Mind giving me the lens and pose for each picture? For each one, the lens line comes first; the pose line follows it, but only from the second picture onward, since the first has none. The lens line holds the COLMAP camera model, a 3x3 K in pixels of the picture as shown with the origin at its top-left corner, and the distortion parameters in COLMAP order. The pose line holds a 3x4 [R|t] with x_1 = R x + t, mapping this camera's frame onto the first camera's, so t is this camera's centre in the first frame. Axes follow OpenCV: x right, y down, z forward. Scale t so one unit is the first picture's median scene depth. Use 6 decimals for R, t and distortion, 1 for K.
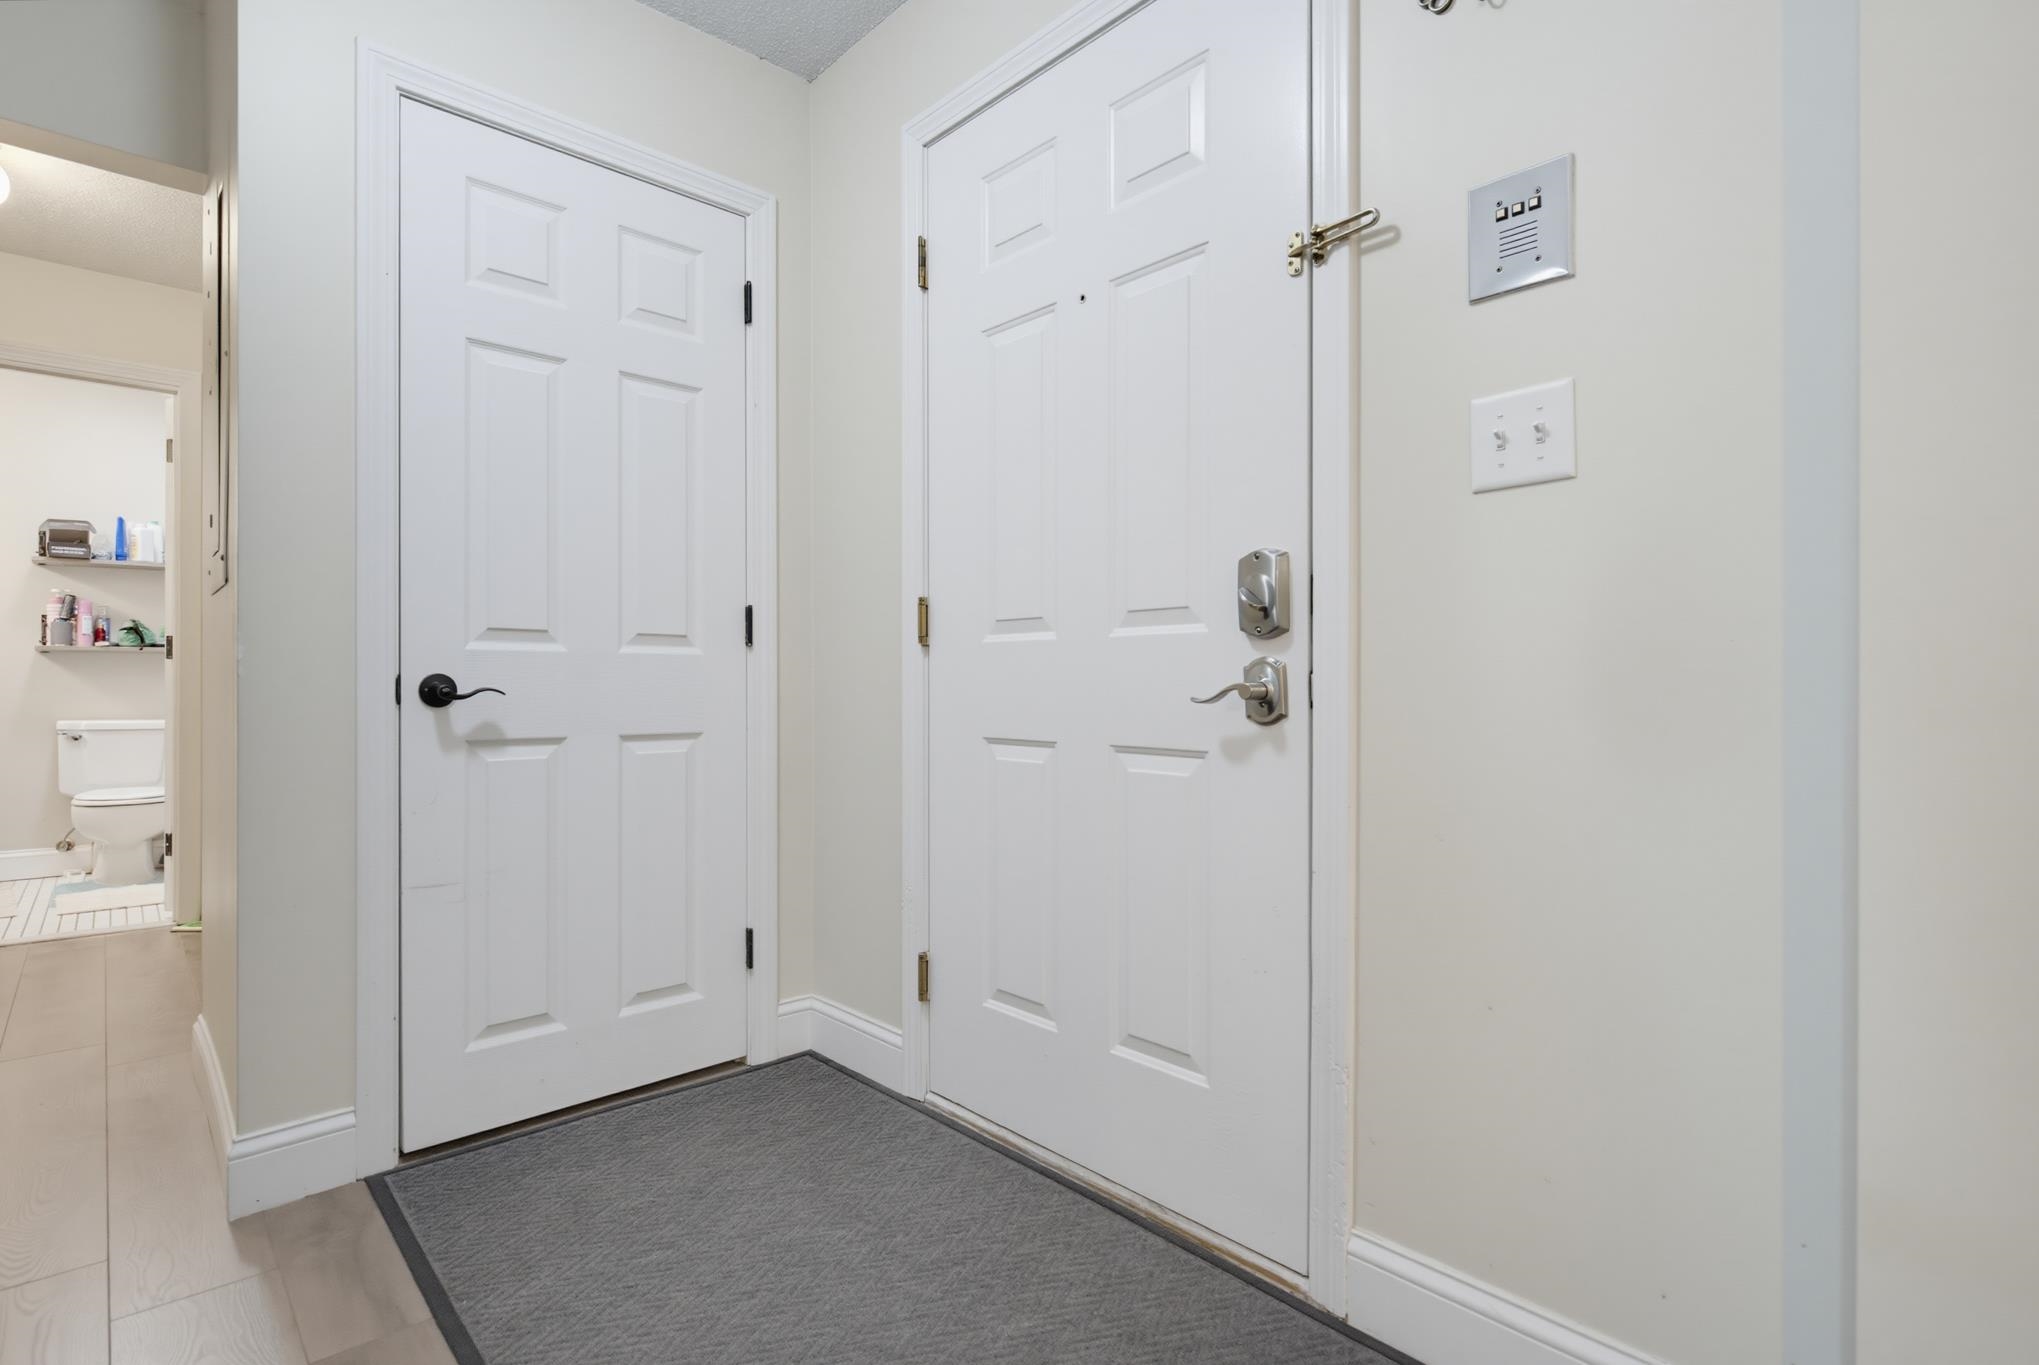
lens RADIAL K [[978.8, 0, 1020.2], [0, 978.8, 681.9], [0, 0, 1]] dist [0.000202, 0.000146]
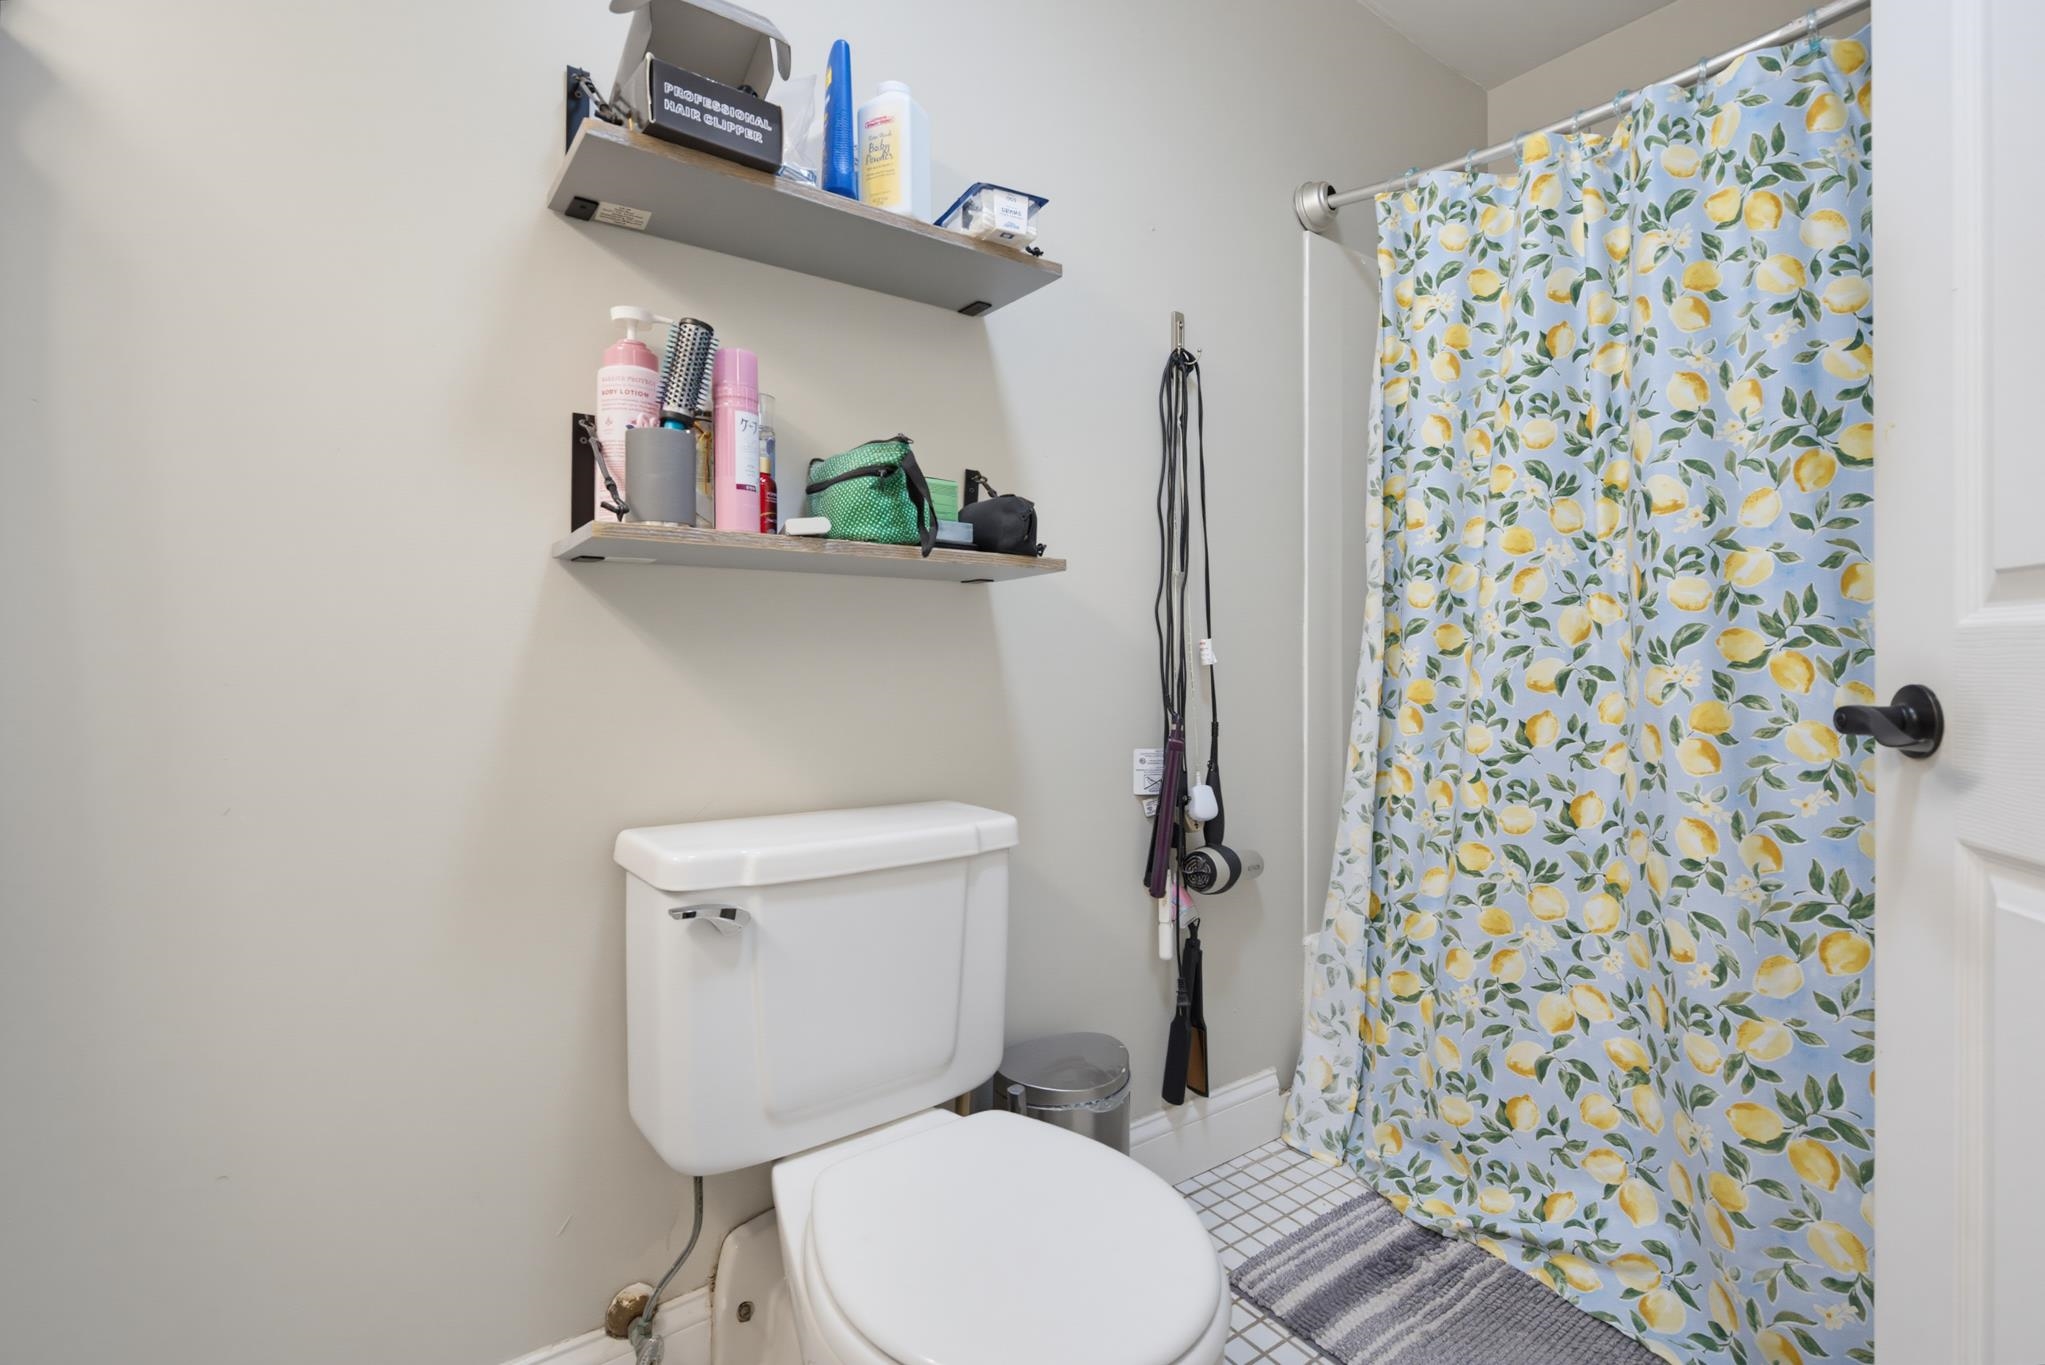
lens RADIAL K [[942.5, 0, 1118.8], [0, 942.5, 643.0], [0, 0, 1]] dist [-0.000096, -0.002855]
pose [[0.997986, -0.002927, -0.063361, -0.836329], [0.001833, 0.999848, -0.017316, -0.005270], [0.063403, 0.017165, 0.997840, 0.761604]]
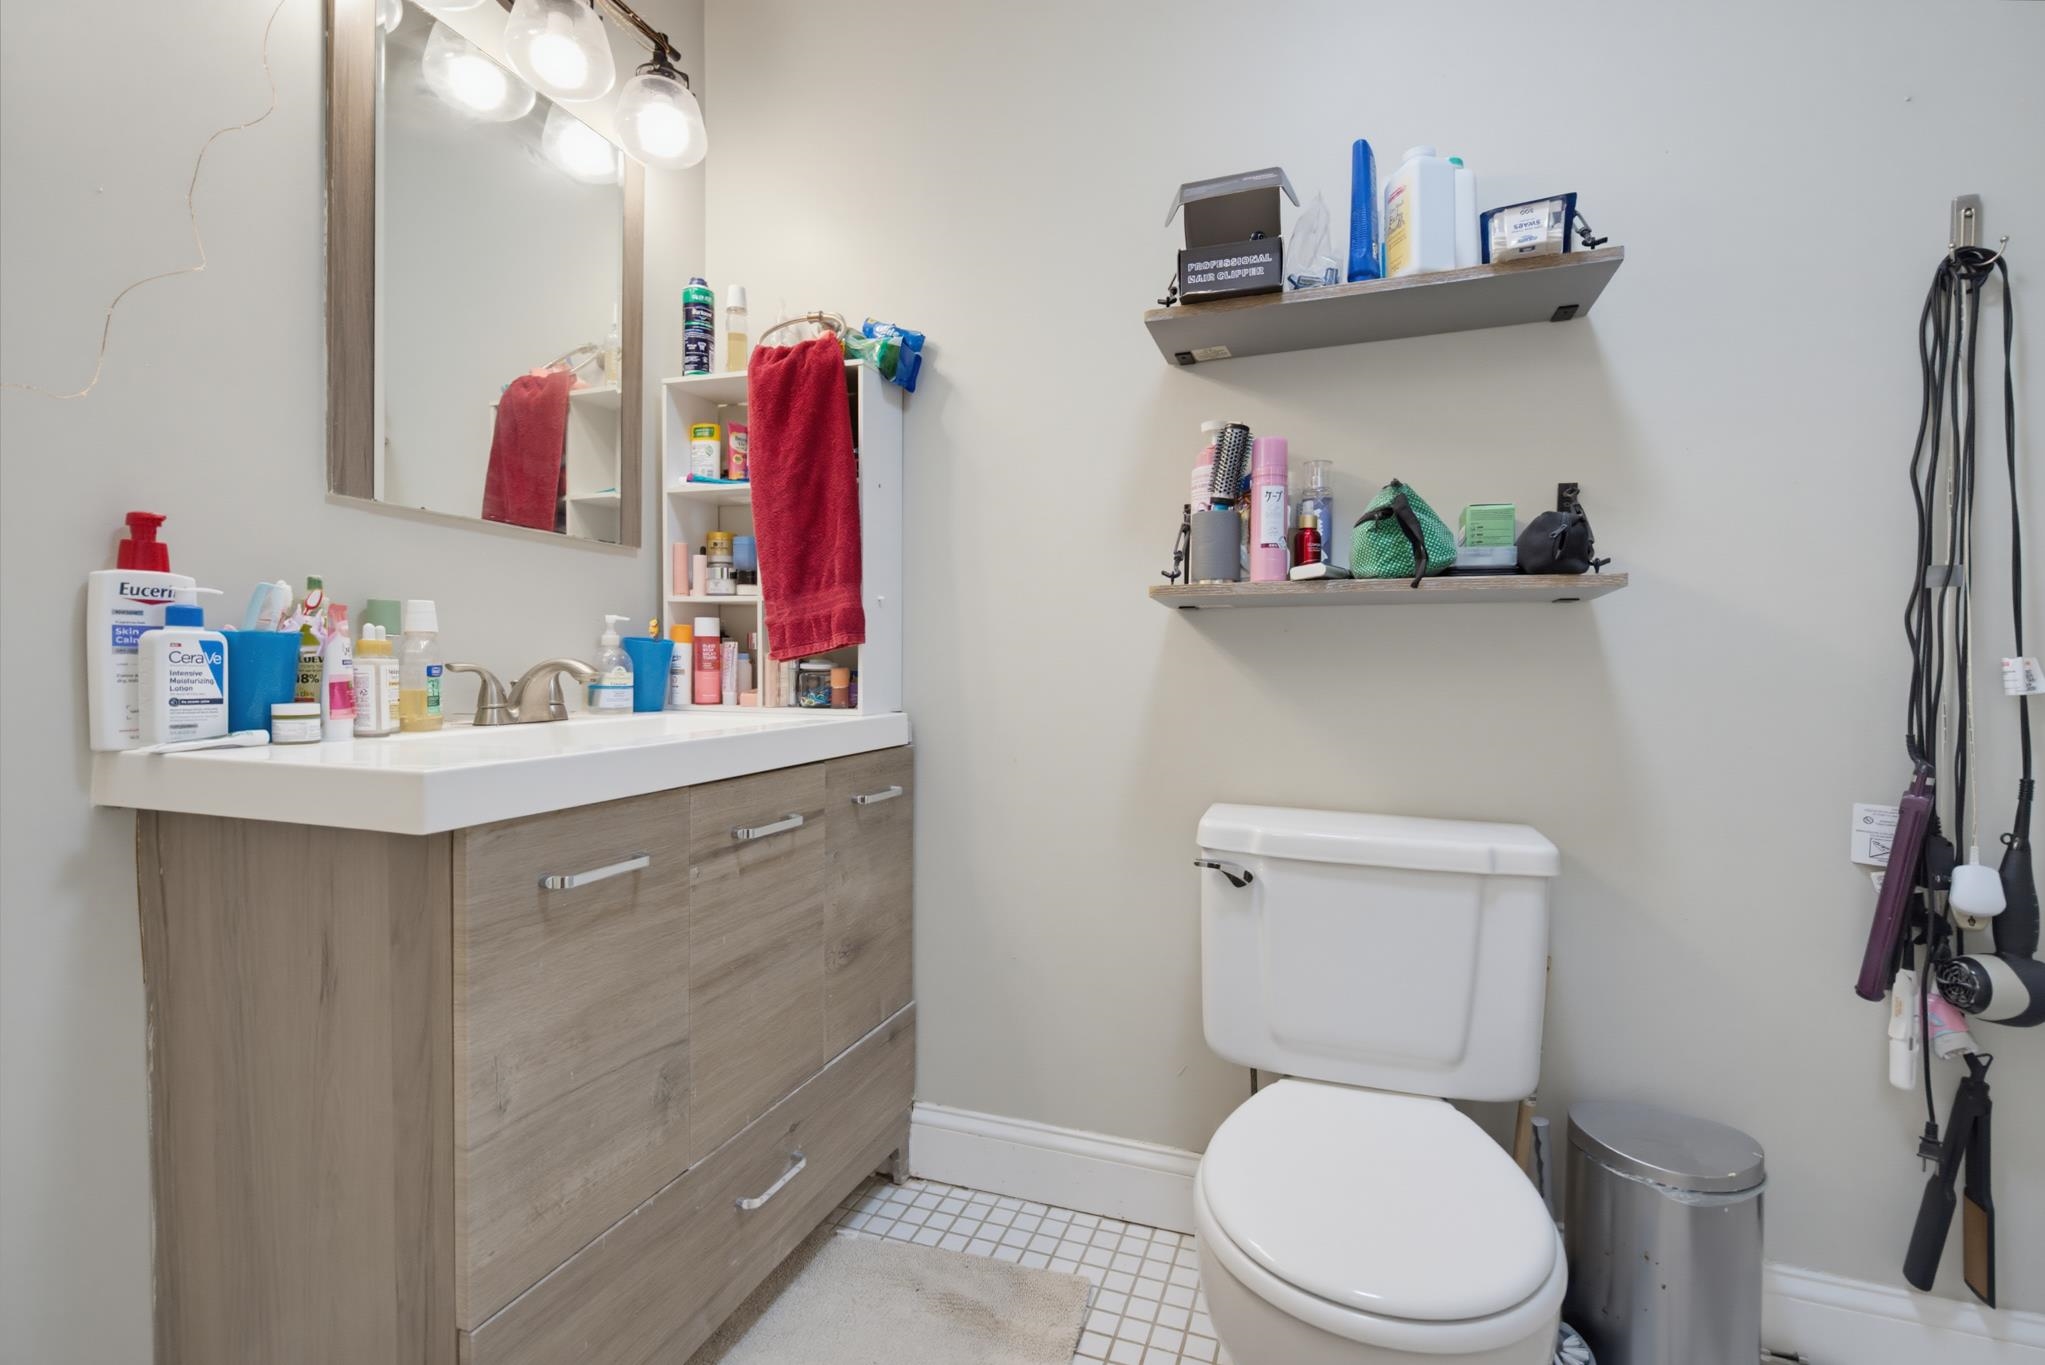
lens RADIAL K [[942.5, 0, 1019.9], [0, 942.5, 689.8], [0, 0, 1]] dist [-0.000096, -0.002855]
pose [[0.476401, 0.018145, -0.879041, -0.718895], [-0.007756, 0.999835, 0.016435, -0.006794], [0.879194, -0.001012, 0.476463, 0.777176]]
